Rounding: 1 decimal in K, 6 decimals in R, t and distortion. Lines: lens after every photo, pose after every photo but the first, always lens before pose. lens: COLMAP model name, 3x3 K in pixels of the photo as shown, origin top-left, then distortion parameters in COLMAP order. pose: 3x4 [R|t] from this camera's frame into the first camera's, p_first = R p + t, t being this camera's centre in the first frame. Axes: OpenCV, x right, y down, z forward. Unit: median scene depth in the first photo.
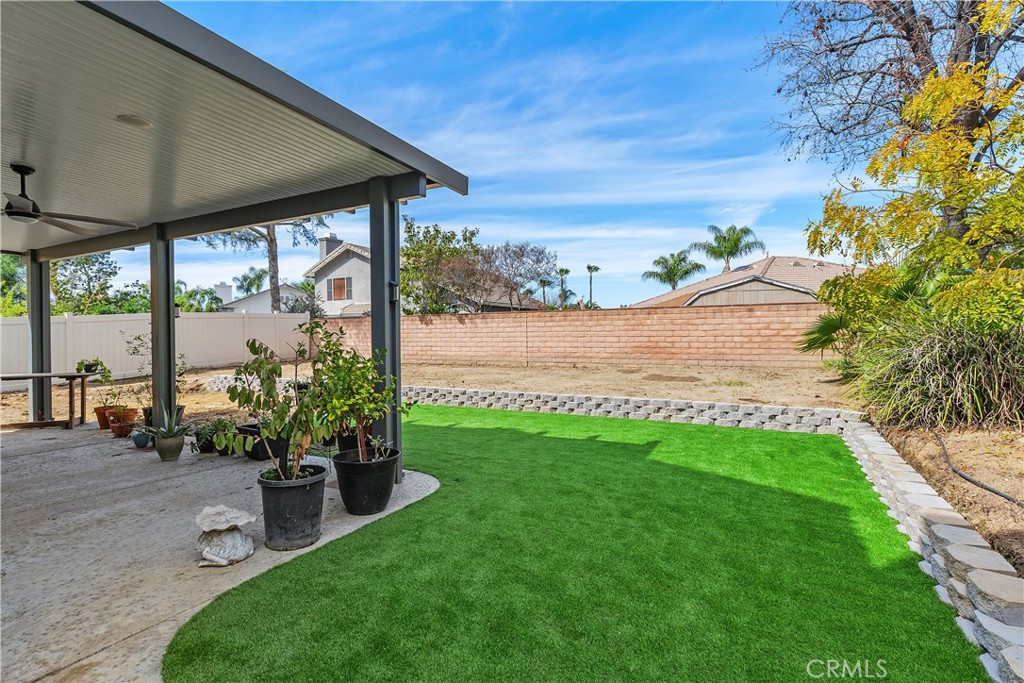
lens RADIAL K [[470.2, 0, 506.9], [0, 470.2, 335.8], [0, 0, 1]] dist [-0.004494, 0.000635]
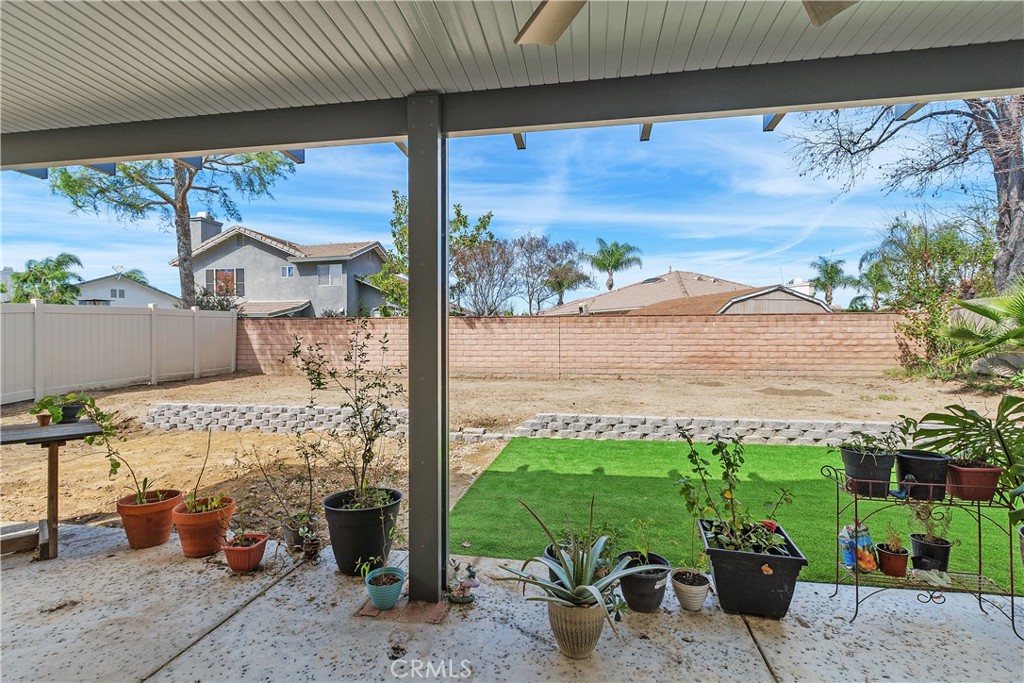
lens RADIAL K [[470.2, 0, 512.1], [0, 470.2, 344.3], [0, 0, 1]] dist [-0.004494, 0.000635]
pose [[0.952098, 0.005971, 0.305736, -0.344955], [-0.006875, 0.999975, 0.001881, 0.000418], [-0.305717, -0.003892, 0.952114, 0.231055]]
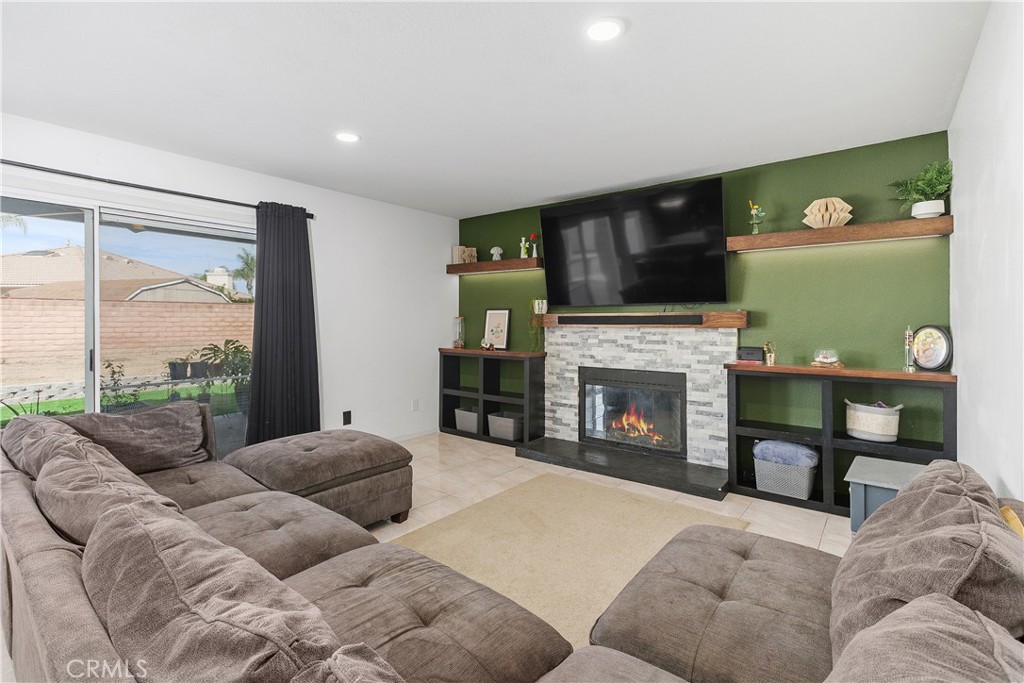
lens RADIAL K [[470.2, 0, 517.6], [0, 470.2, 323.1], [0, 0, 1]] dist [-0.004494, 0.000635]
pose [[0.167702, 0.007167, 0.985812, -0.579698], [0.007580, 0.999935, -0.008559, 0.007872], [-0.985809, 0.008908, 0.167636, -0.070478]]
